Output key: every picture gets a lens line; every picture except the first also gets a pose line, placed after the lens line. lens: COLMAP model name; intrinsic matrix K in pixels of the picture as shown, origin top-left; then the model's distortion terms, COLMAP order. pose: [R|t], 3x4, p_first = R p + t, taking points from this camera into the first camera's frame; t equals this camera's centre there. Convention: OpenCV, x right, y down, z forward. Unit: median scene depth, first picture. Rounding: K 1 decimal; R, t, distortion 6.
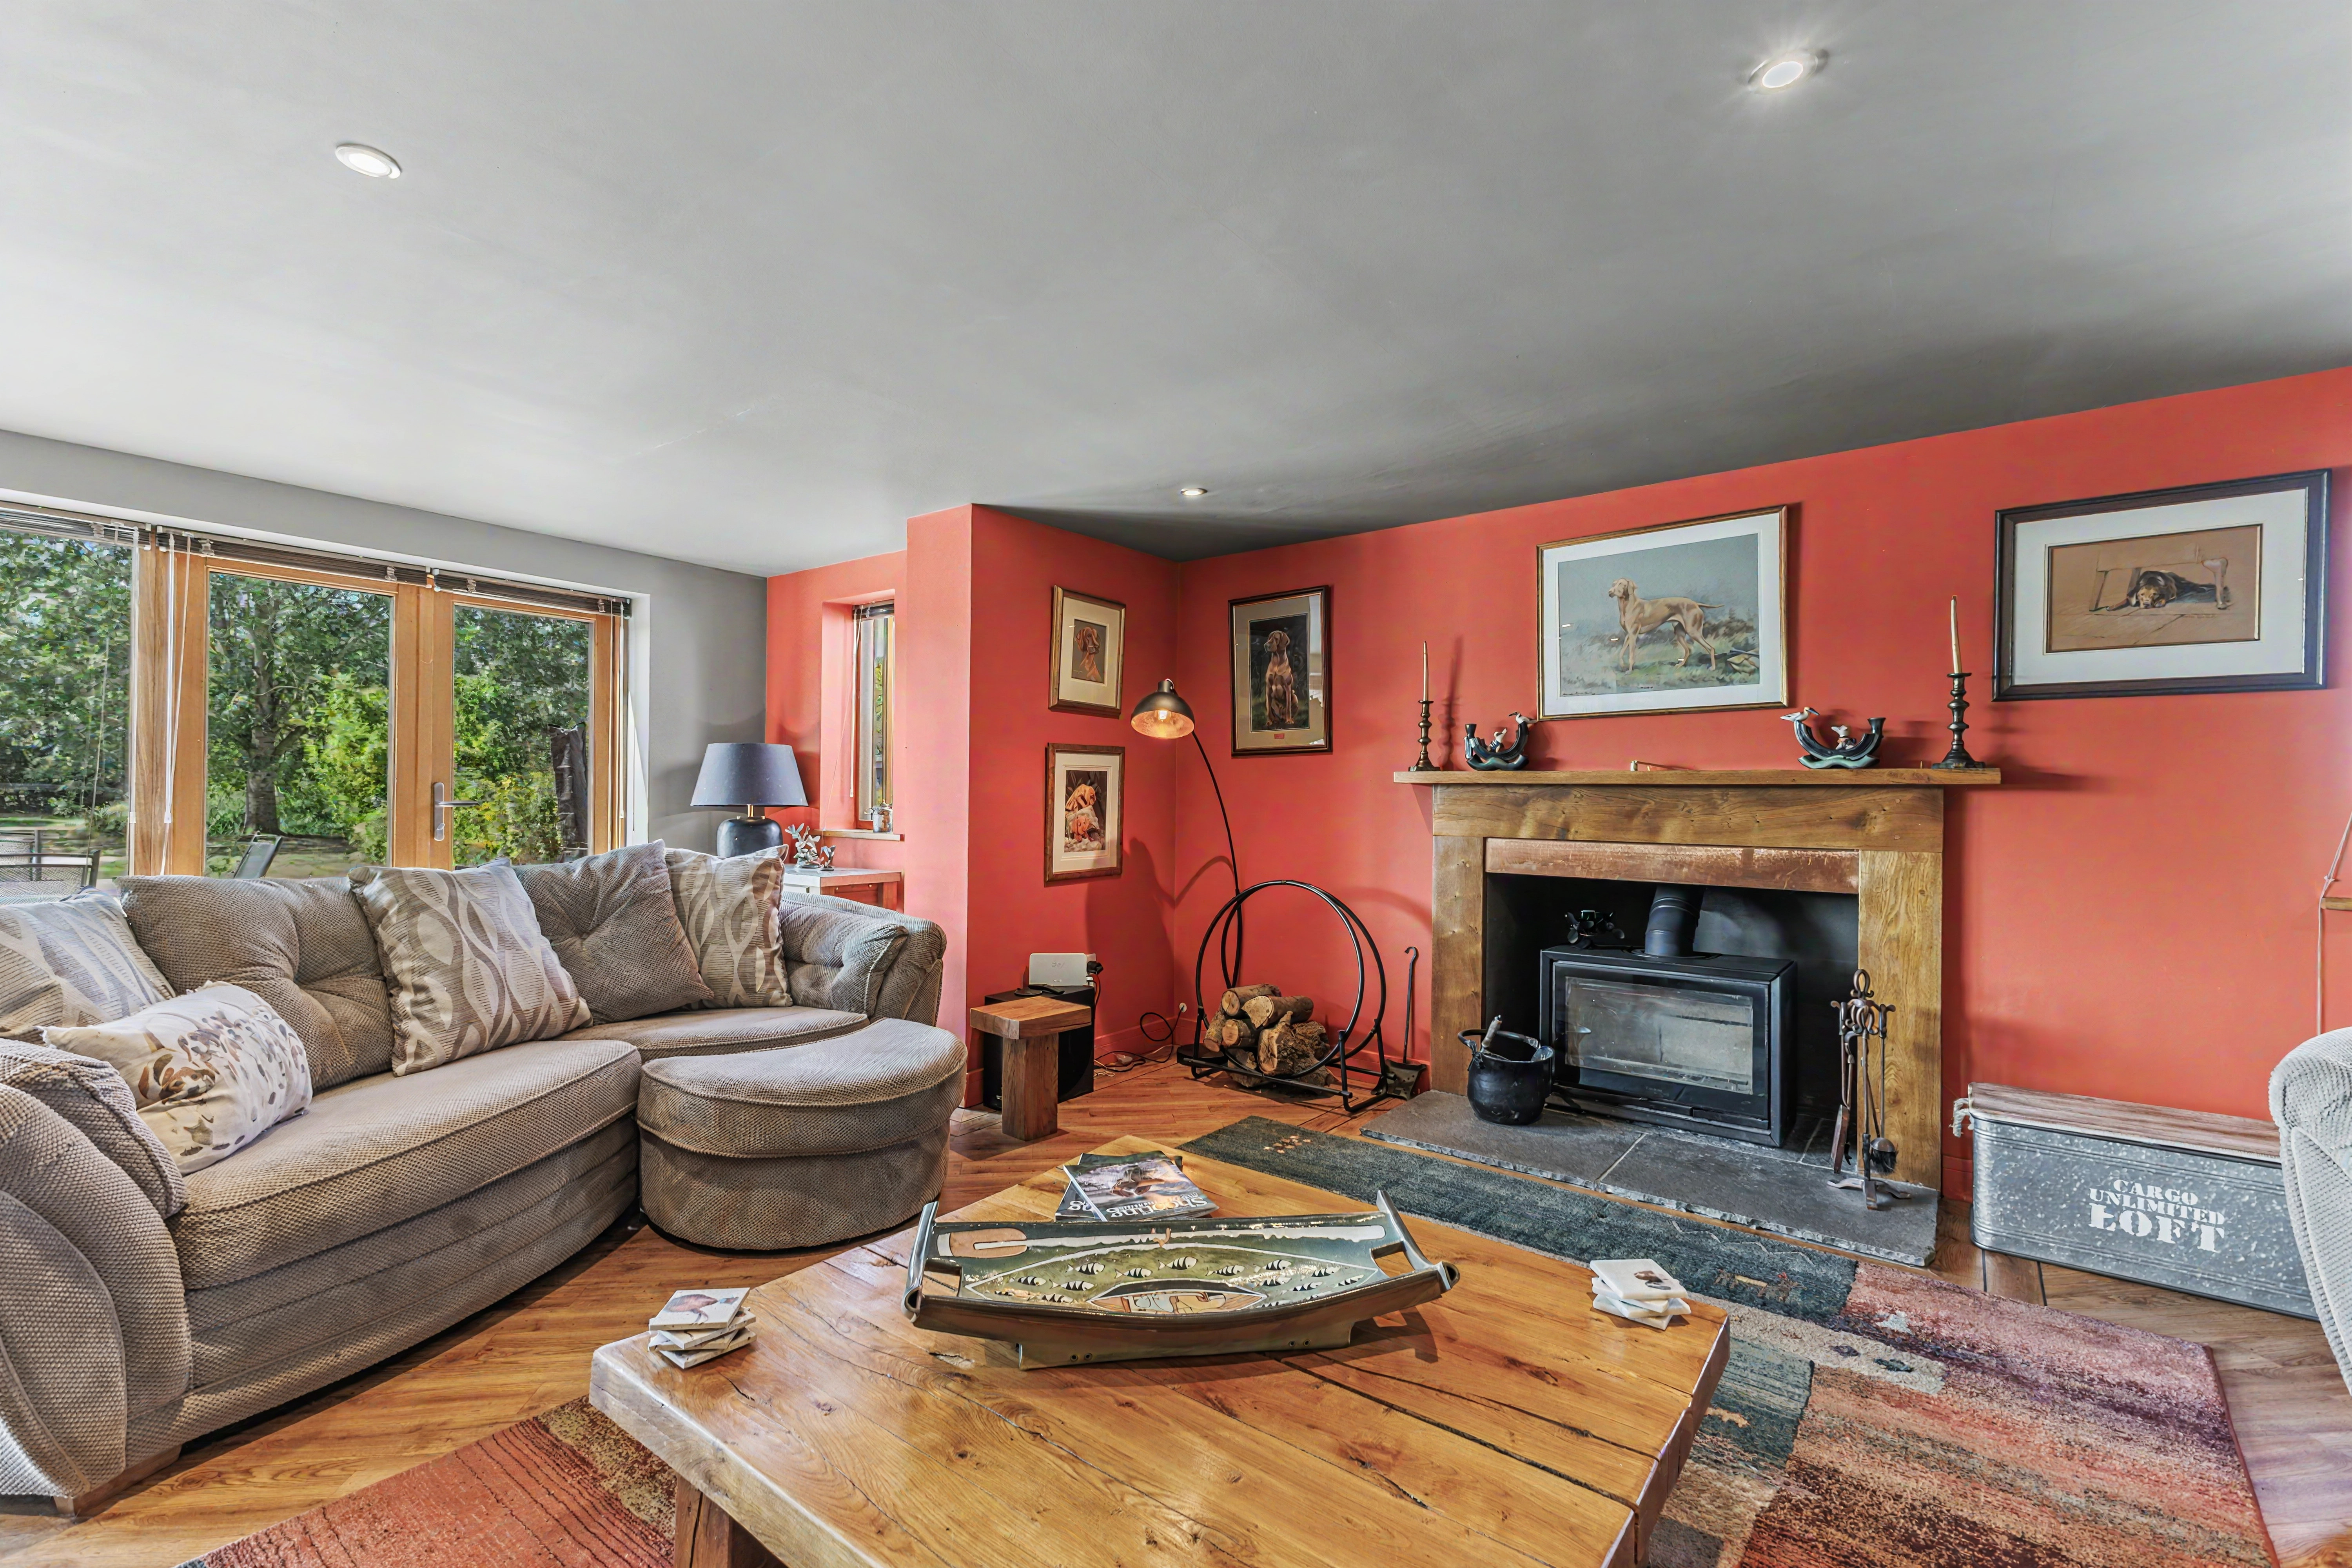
lens RADIAL K [[1019.7, 0, 1184.1], [0, 1019.7, 793.8], [0, 0, 1]] dist [-0.002463, -0.000244]
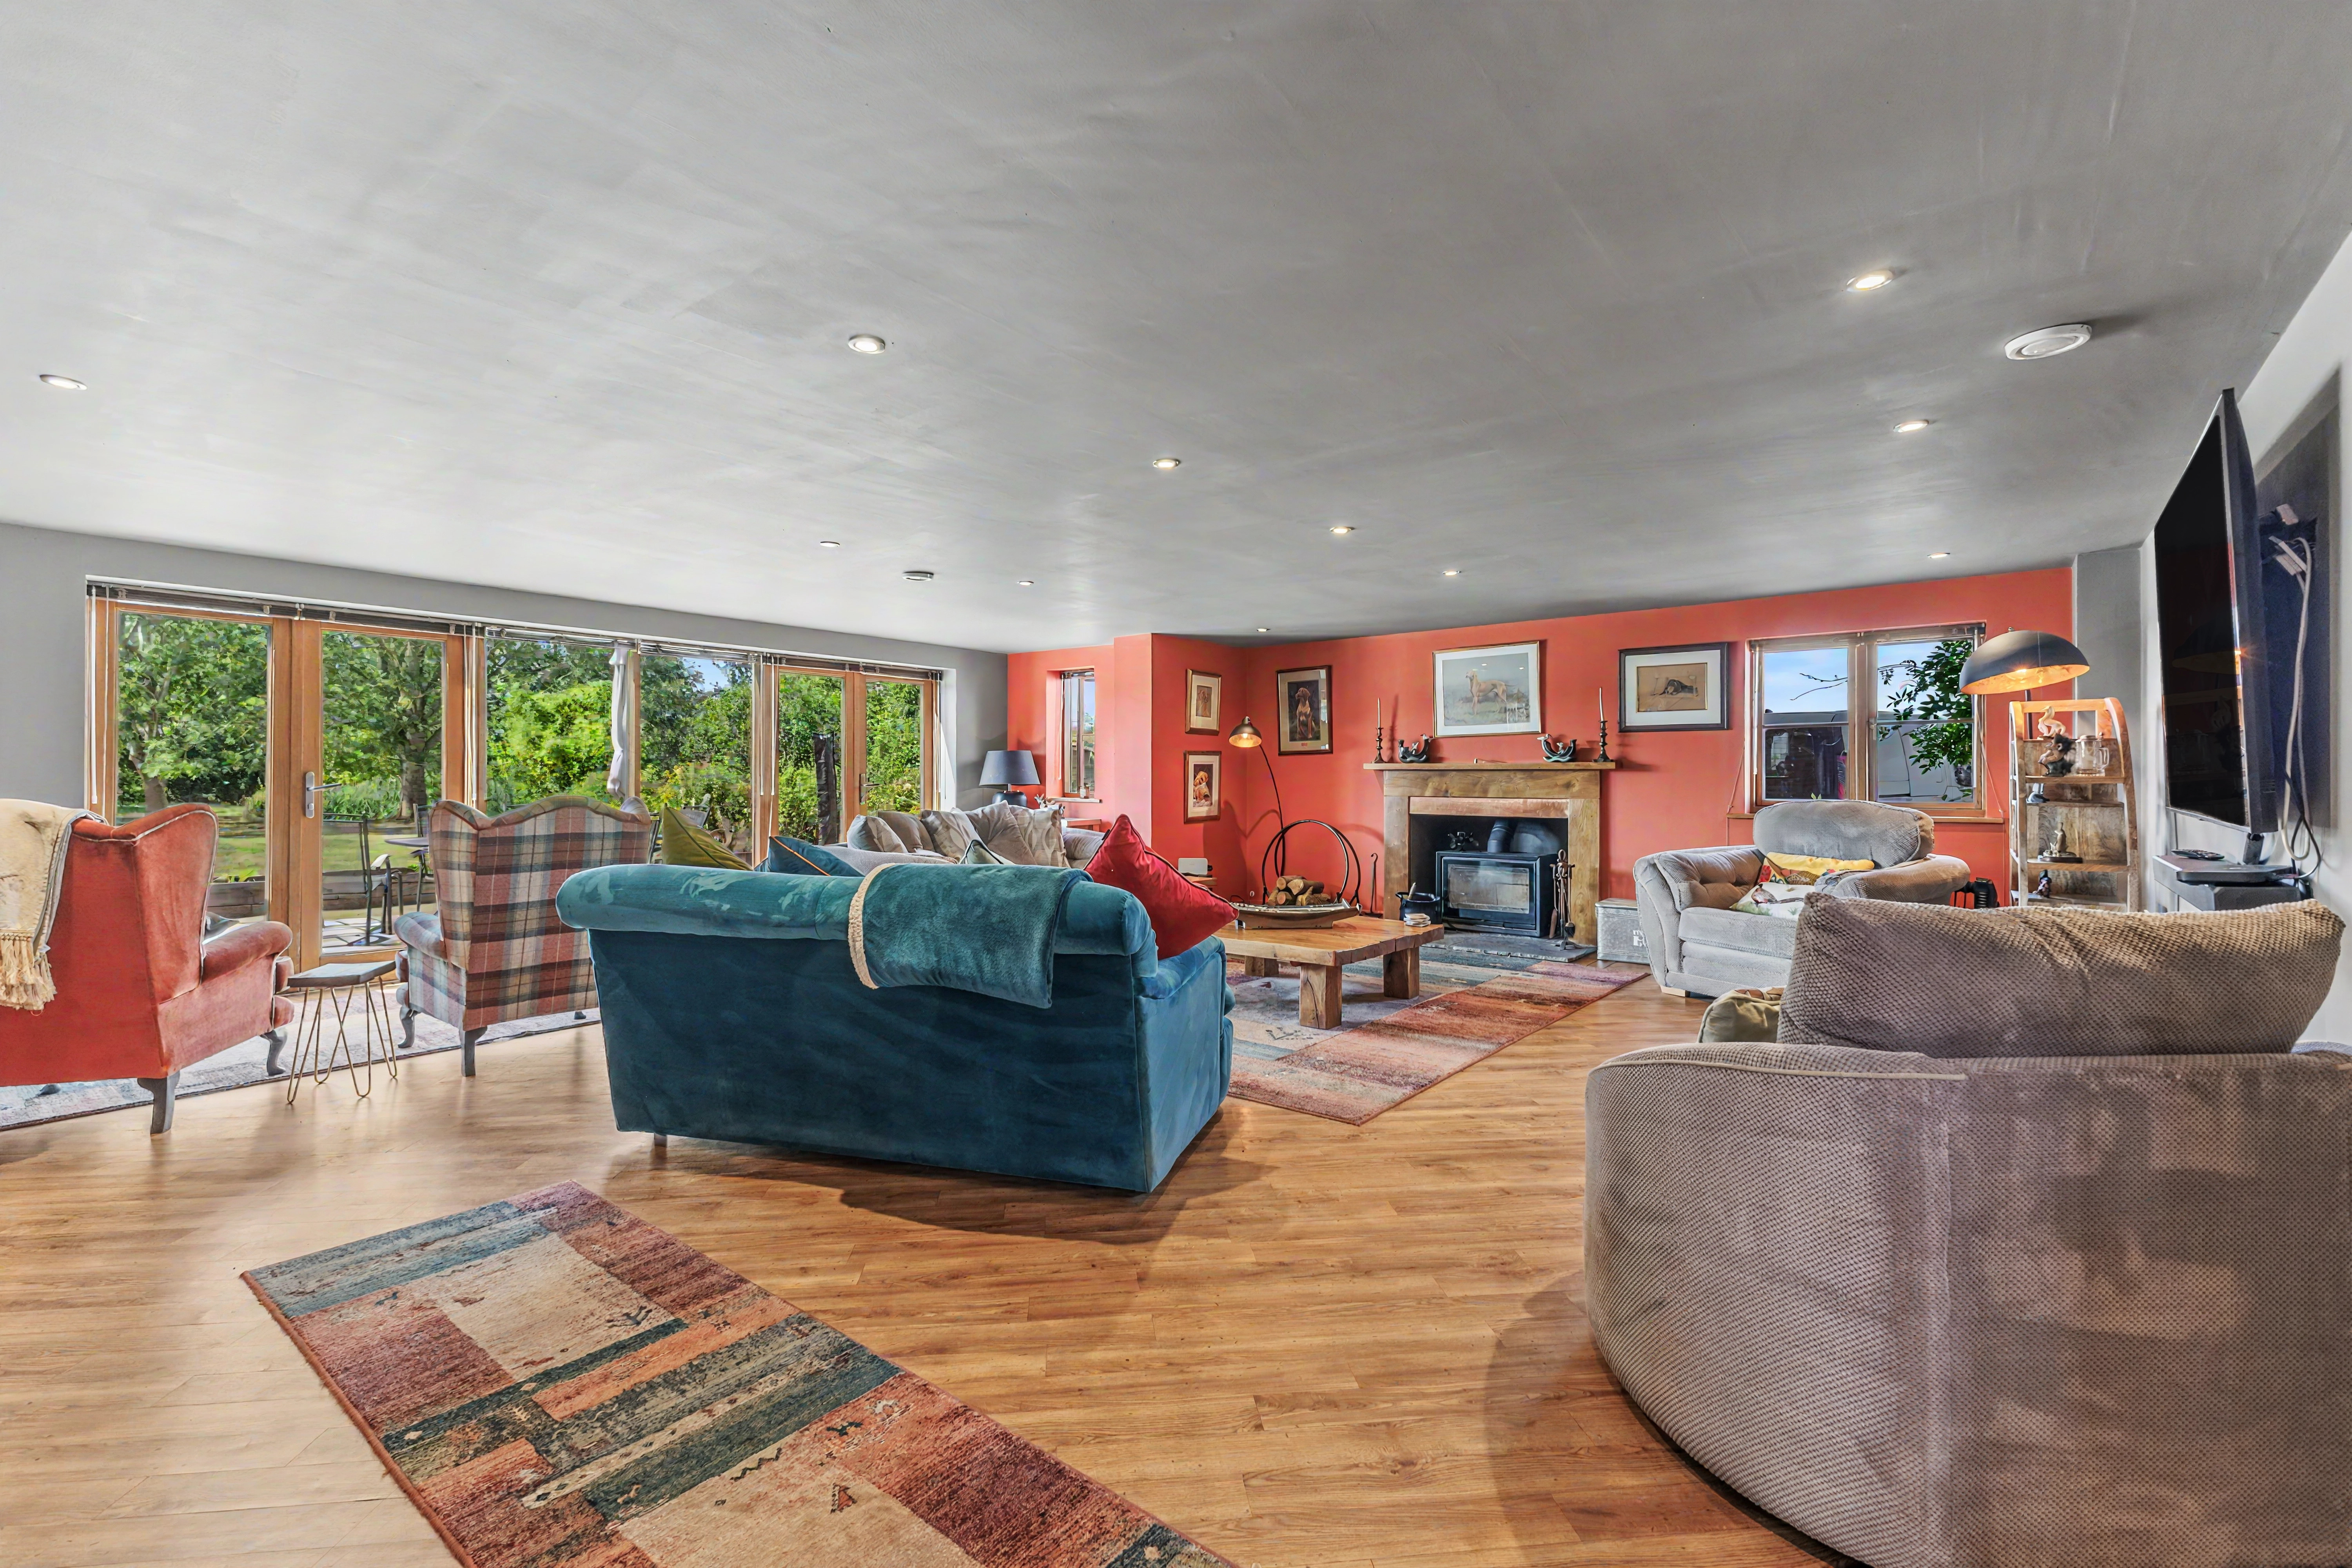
lens RADIAL K [[1019.7, 0, 1173.2], [0, 1019.7, 777.8], [0, 0, 1]] dist [-0.002463, -0.000244]
pose [[0.999662, -0.009406, -0.024238, -0.114868], [0.009492, 0.999949, 0.003403, -0.004816], [0.024205, -0.003632, 0.999700, -0.979752]]
